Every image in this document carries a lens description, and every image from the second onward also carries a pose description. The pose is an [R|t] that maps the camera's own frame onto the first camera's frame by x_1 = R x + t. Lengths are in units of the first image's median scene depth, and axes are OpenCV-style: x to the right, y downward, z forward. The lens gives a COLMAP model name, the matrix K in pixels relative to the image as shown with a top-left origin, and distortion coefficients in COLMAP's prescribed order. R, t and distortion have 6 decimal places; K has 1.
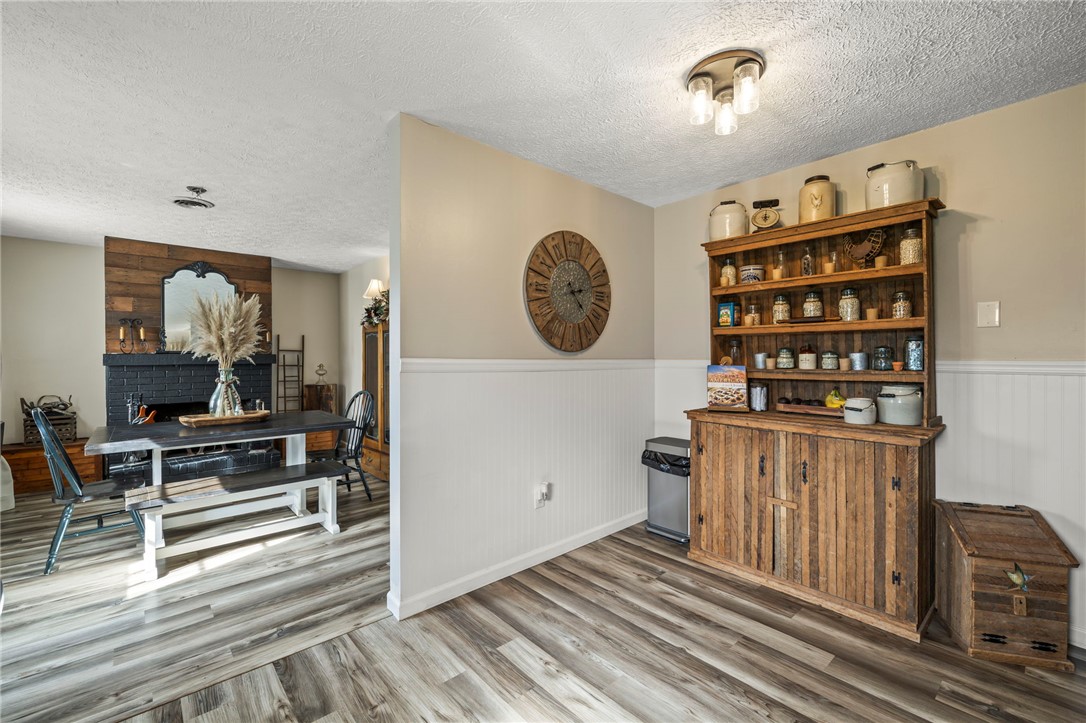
lens RADIAL K [[473.6, 0, 544.8], [0, 473.6, 365.4], [0, 0, 1]] dist [0.001874, 0.000441]
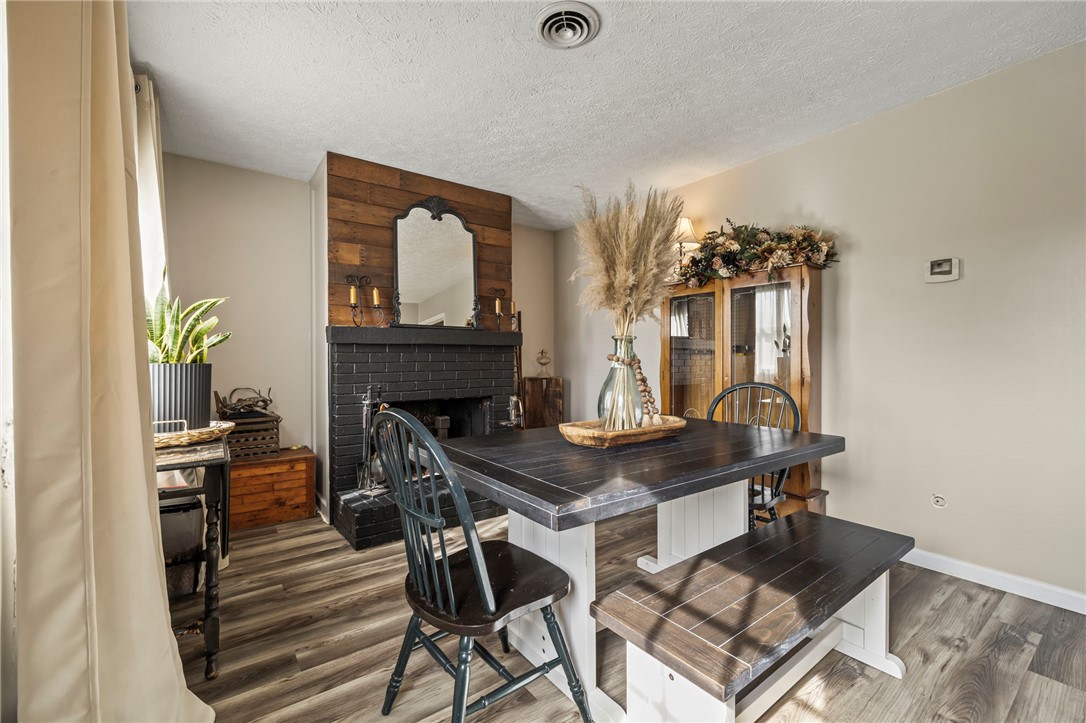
lens RADIAL K [[473.6, 0, 539.5], [0, 473.6, 366.1], [0, 0, 1]] dist [0.001874, 0.000441]
pose [[0.996317, 0.003271, -0.085688, -0.545928], [-0.003197, 0.999994, 0.000998, 0.029099], [0.085690, -0.000720, 0.996322, 0.341405]]
